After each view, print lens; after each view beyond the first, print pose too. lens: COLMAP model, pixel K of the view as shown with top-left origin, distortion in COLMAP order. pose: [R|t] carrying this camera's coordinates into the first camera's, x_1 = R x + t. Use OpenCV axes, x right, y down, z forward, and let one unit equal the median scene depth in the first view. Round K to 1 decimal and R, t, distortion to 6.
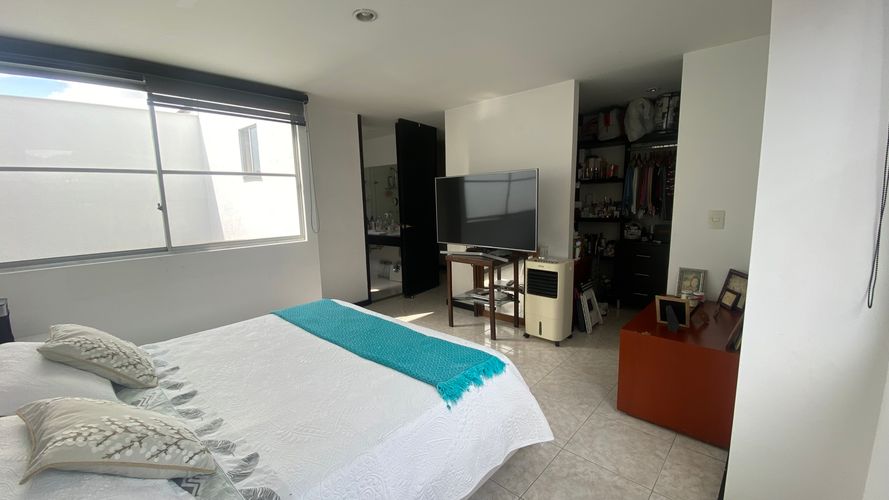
lens RADIAL K [[363.3, 0, 446.2], [0, 363.3, 252.5], [0, 0, 1]] dist [-0.001891, -0.000235]
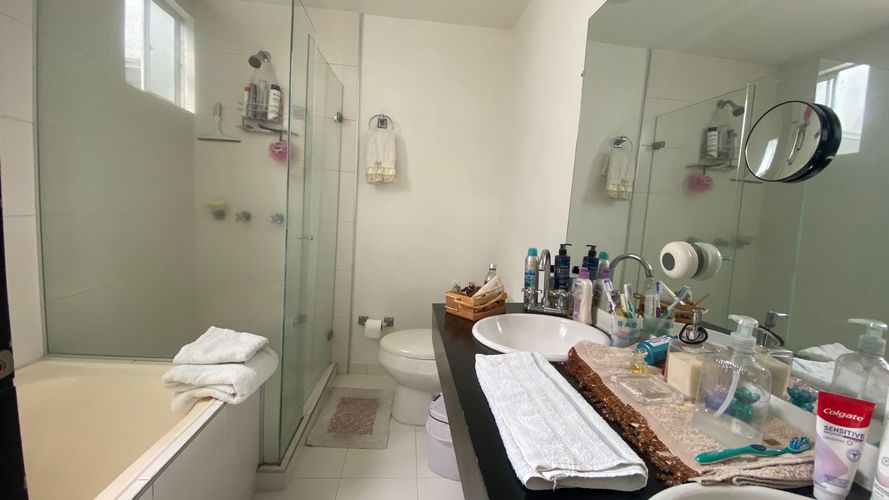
lens RADIAL K [[363.3, 0, 444.0], [0, 363.3, 247.7], [0, 0, 1]] dist [-0.001891, -0.000235]
pose [[0.734688, 0.120607, -0.667598, -0.133202], [-0.167949, 0.985773, -0.006739, -0.086938], [0.657287, 0.117074, 0.744492, 0.811492]]
